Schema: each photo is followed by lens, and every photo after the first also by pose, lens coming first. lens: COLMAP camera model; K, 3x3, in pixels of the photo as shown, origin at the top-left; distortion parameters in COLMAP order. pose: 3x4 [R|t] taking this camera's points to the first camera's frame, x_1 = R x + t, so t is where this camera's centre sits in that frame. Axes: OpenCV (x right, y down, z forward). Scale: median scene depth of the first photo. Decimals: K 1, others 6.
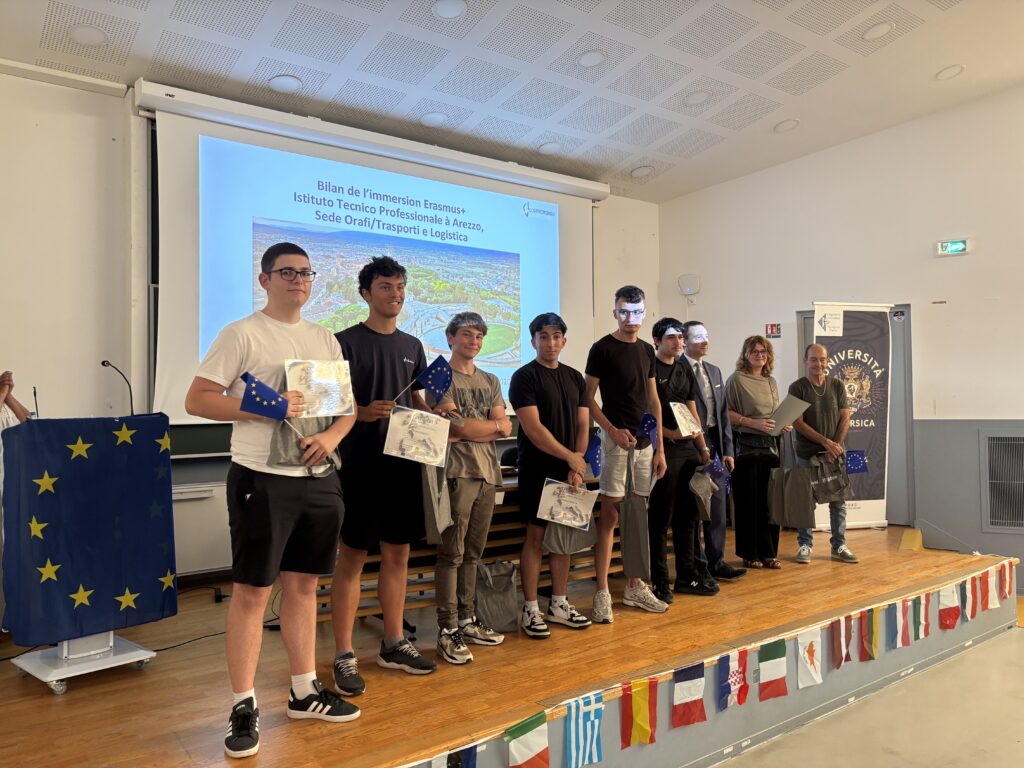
lens RADIAL K [[770.1, 0, 513.6], [0, 770.1, 377.7], [0, 0, 1]] dist [0.031127, -0.044611]
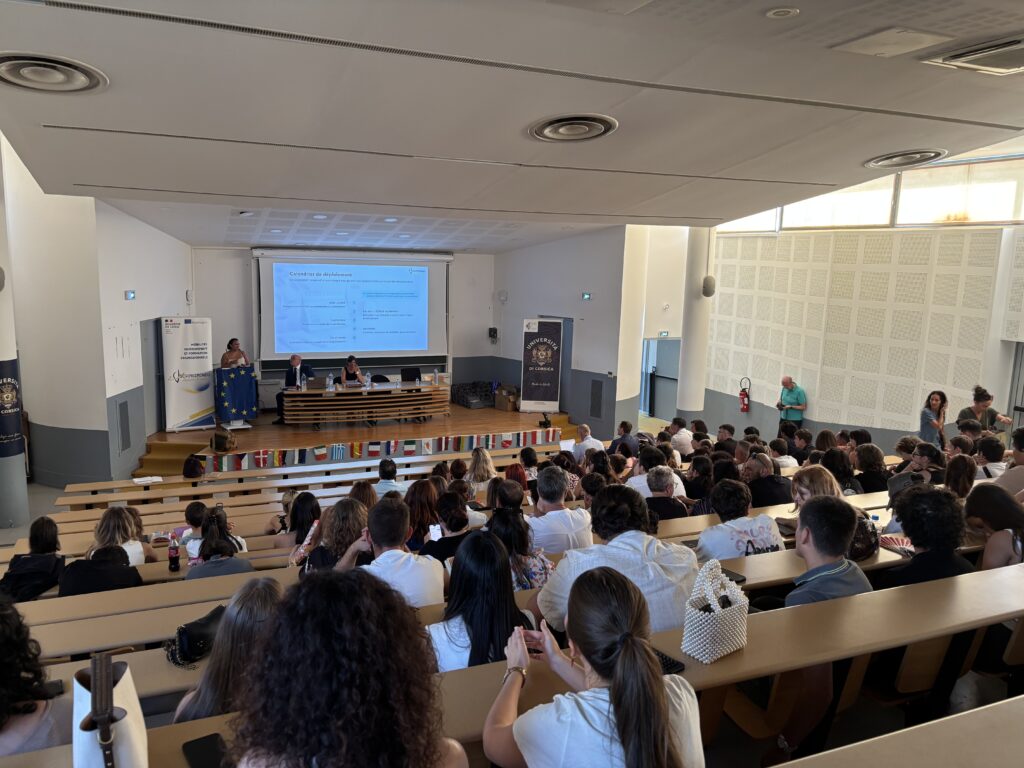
lens RADIAL K [[770.1, 0, 514.0], [0, 770.1, 373.7], [0, 0, 1]] dist [0.031127, -0.044611]
pose [[0.971046, 0.077014, -0.226138, 1.251254], [-0.034673, 0.982023, 0.185549, -0.504193], [0.236363, -0.172336, 0.956260, -1.771174]]
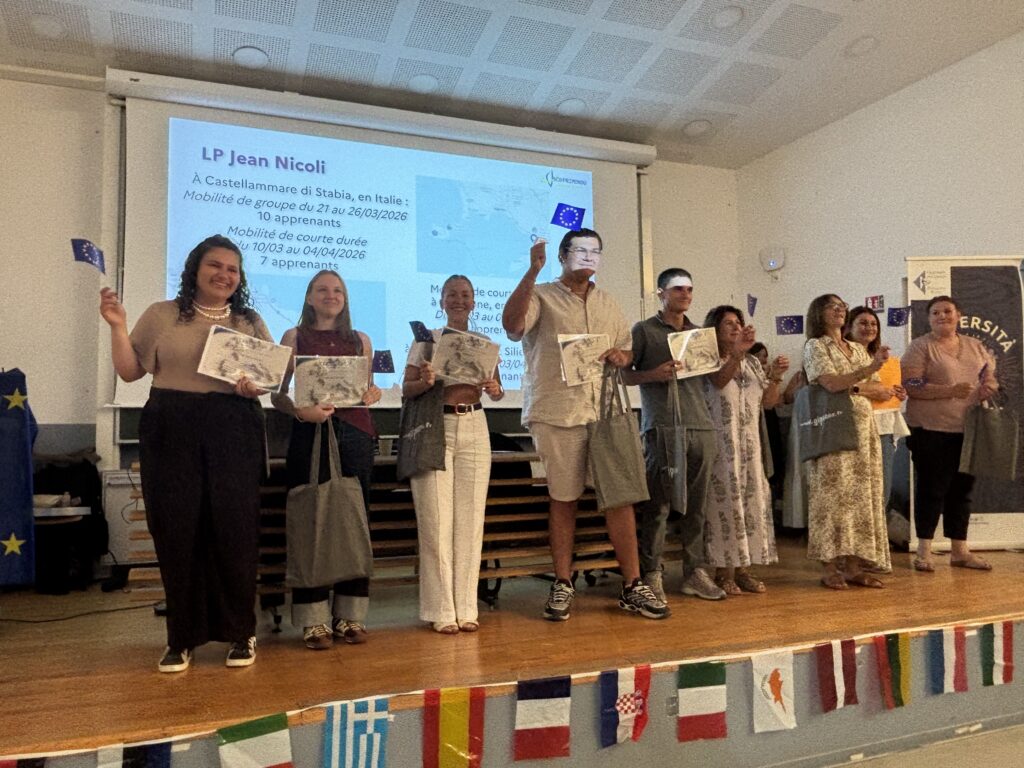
lens RADIAL K [[770.1, 0, 502.8], [0, 770.1, 385.0], [0, 0, 1]] dist [0.031127, -0.044611]
pose [[0.961247, -0.025987, -0.274461, 0.285571], [0.014498, 0.998935, -0.043808, 0.084384], [0.275307, 0.038131, 0.960600, 0.180754]]
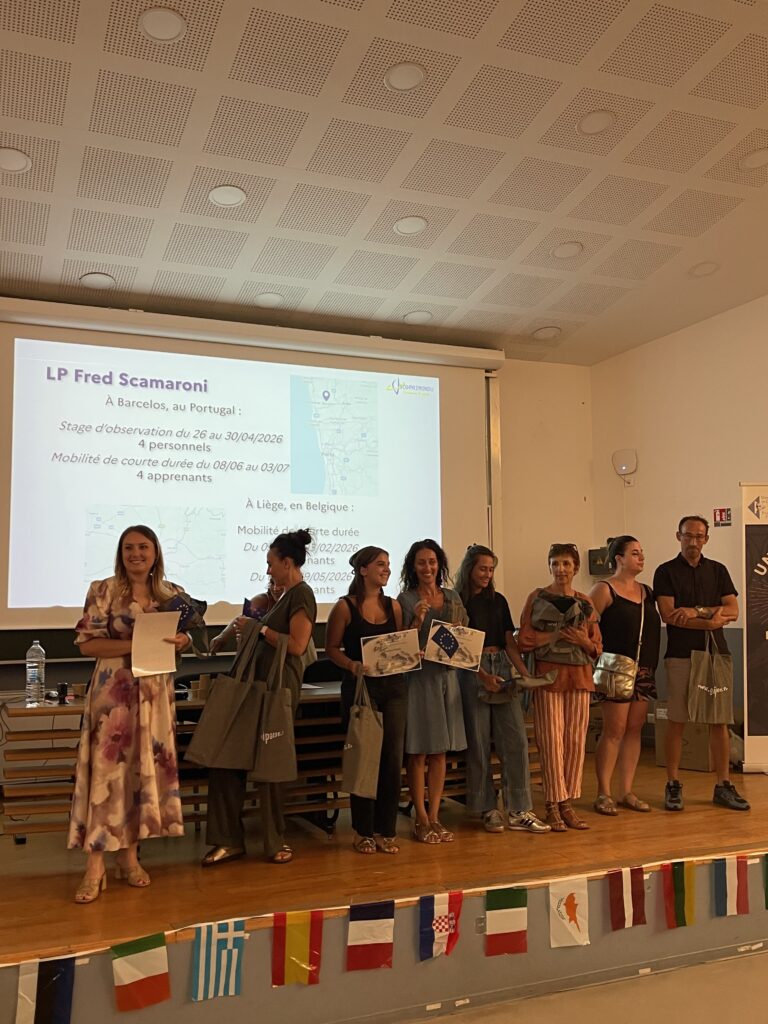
lens RADIAL K [[961.2, 0, 385.9], [0, 961.2, 512.9], [0, 0, 1]] dist [0.029499, 0.000000]
pose [[0.971024, -0.018650, -0.238253, 0.371168], [0.005355, 0.998398, -0.056325, -0.016475], [0.238922, 0.053417, 0.969568, -0.089199]]
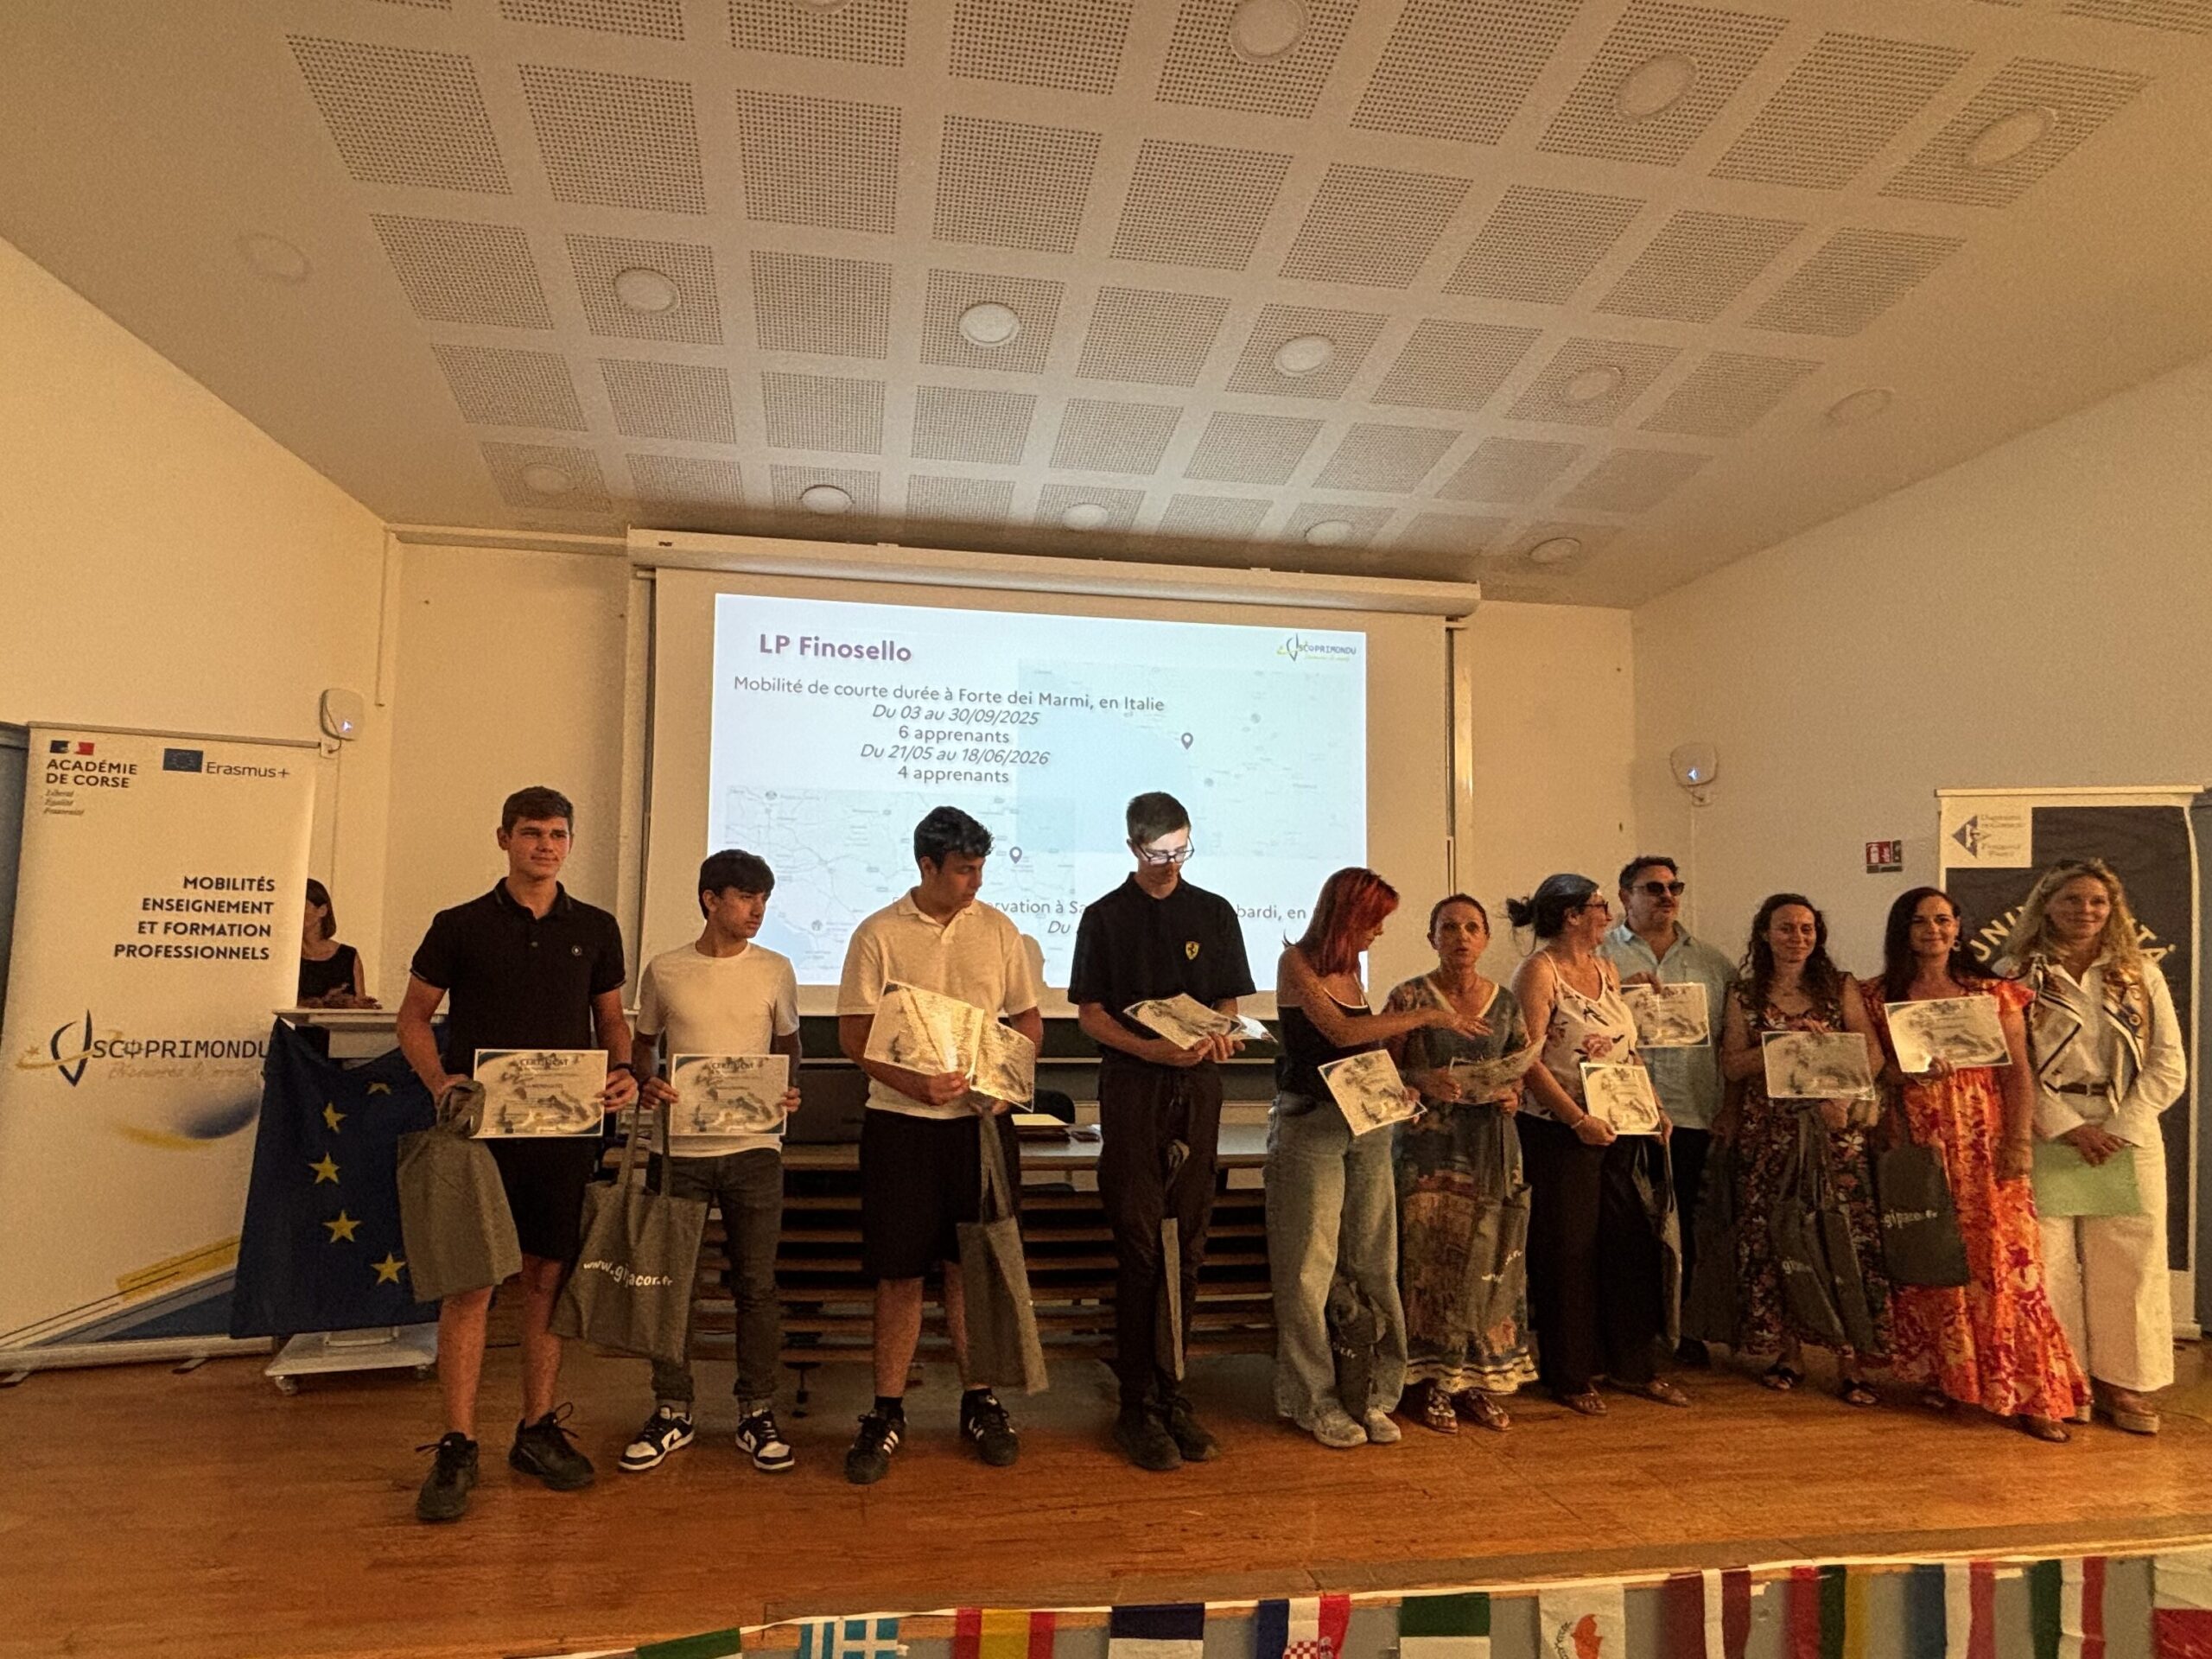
lens RADIAL K [[1171.7, 0, 1017.5], [0, 1171.7, 890.5], [0, 0, 1]] dist [-0.010466, 0.000257]
pose [[0.874456, -0.004929, -0.485080, 0.349437], [-0.011281, 0.999471, -0.030492, -0.021785], [0.484974, 0.032136, 0.873938, 0.241188]]
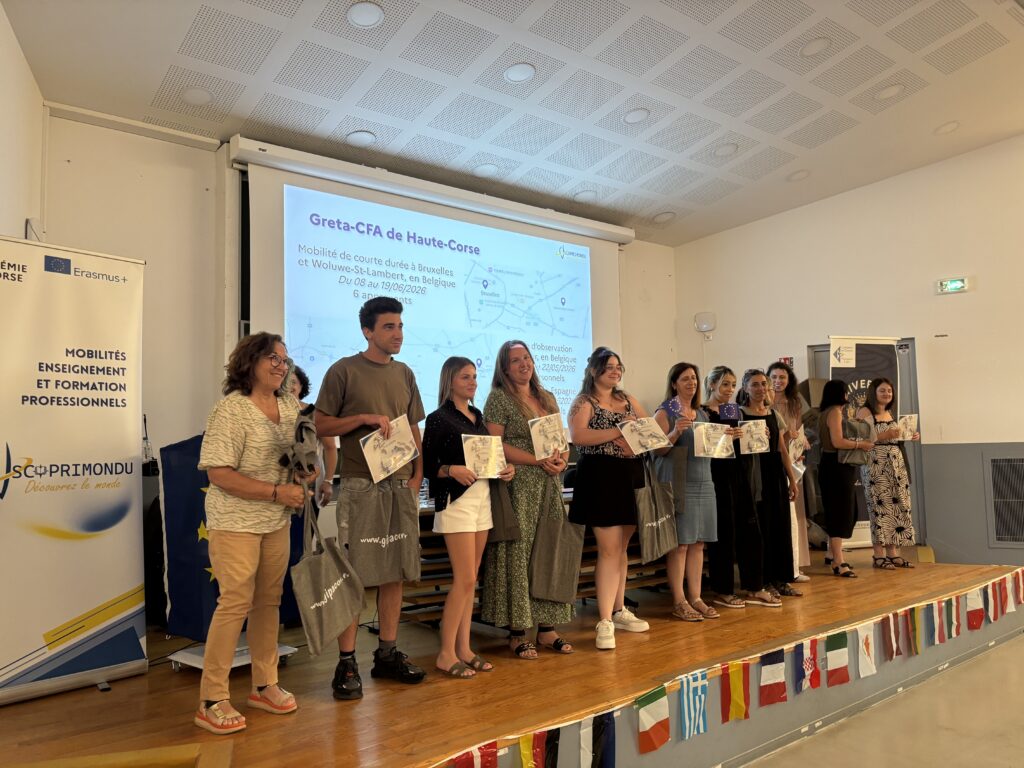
lens RADIAL K [[770.1, 0, 504.1], [0, 770.1, 386.5], [0, 0, 1]] dist [0.031127, -0.044611]
pose [[0.999568, -0.008517, 0.028135, -0.135046], [0.009834, 0.998846, -0.047011, 0.026784], [-0.027702, 0.047267, 0.998498, -0.091799]]
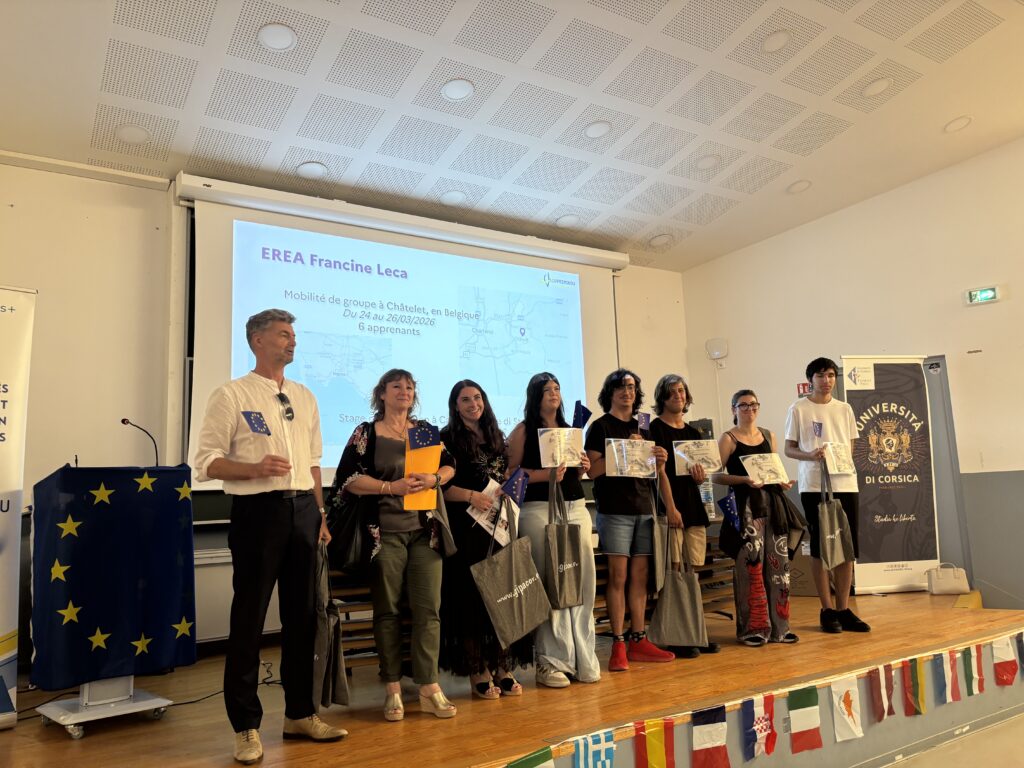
lens RADIAL K [[770.1, 0, 506.4], [0, 770.1, 378.7], [0, 0, 1]] dist [0.031127, -0.044611]
pose [[0.996348, -0.041777, -0.074461, 0.046912], [0.032249, 0.991651, -0.124854, 0.056239], [0.079056, 0.121997, 0.989377, -0.012441]]
